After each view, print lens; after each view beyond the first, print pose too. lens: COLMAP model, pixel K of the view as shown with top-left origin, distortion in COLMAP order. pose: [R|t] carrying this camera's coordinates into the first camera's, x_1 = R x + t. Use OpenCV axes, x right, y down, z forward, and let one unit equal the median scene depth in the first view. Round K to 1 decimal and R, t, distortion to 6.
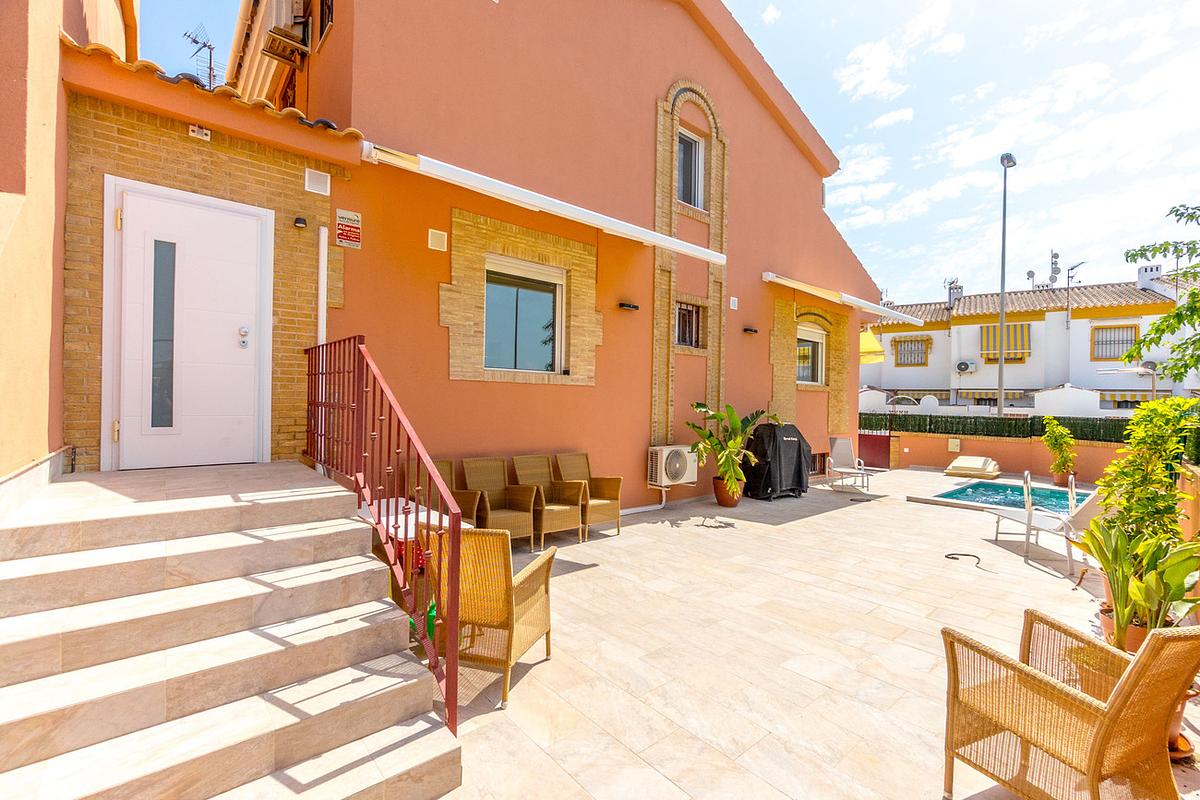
lens RADIAL K [[513.2, 0, 603.0], [0, 513.2, 399.7], [0, 0, 1]] dist [-0.001326, 0.000451]
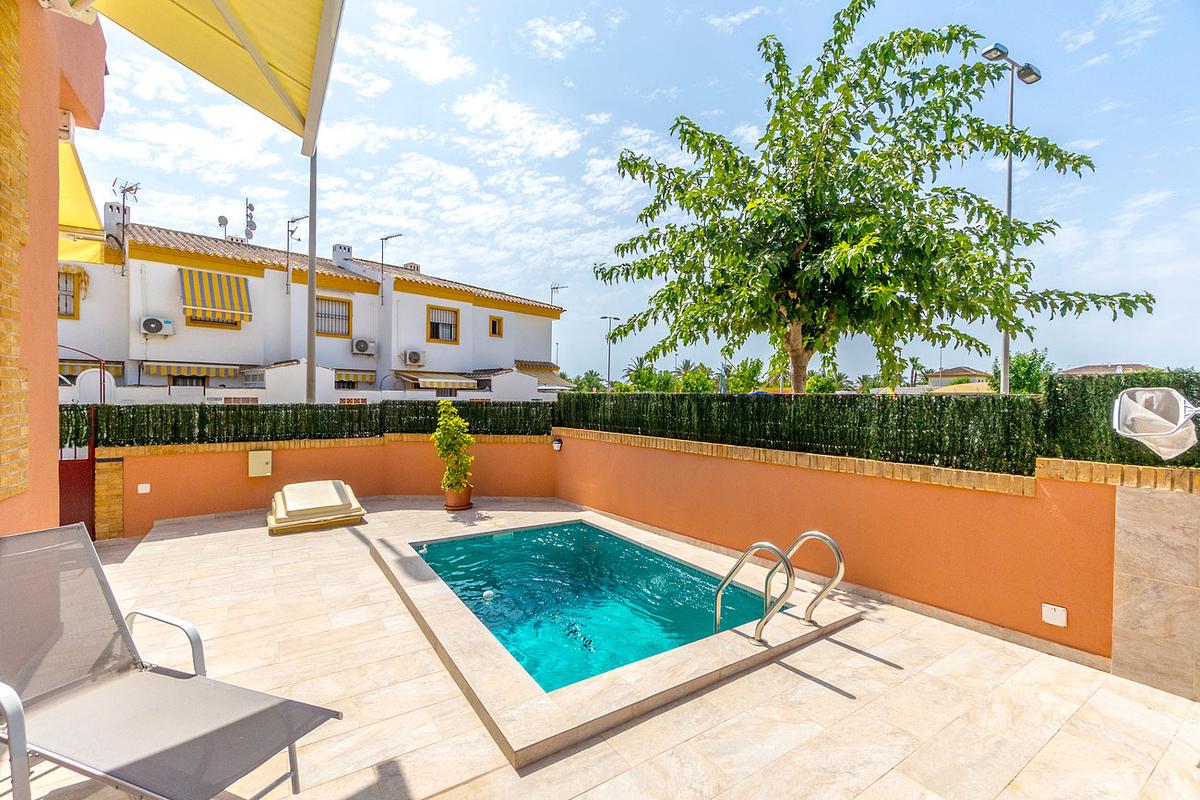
lens RADIAL K [[513.2, 0, 593.8], [0, 513.2, 393.9], [0, 0, 1]] dist [-0.001326, 0.000451]
pose [[0.138728, -0.015886, 0.990203, 0.474442], [-0.007497, 0.999826, 0.017090, 0.020208], [-0.990302, -0.009794, 0.138585, 1.222301]]
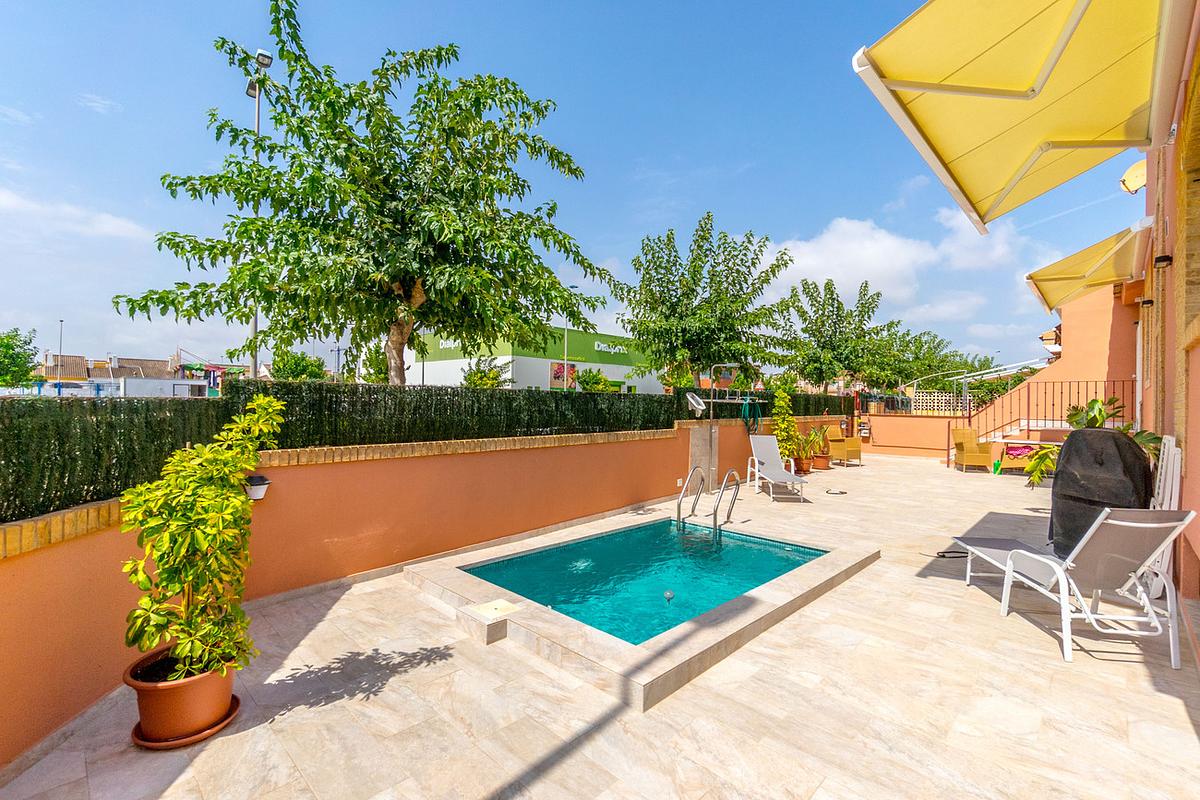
lens RADIAL K [[540.2, 0, 599.5], [0, 540.2, 400.3], [0, 0, 1]] dist [0.000532, -0.000150]
pose [[-0.995095, -0.036103, -0.092102, 1.275766], [-0.035868, 0.999348, -0.004208, 0.048036], [0.092194, -0.000884, -0.995741, 2.071620]]
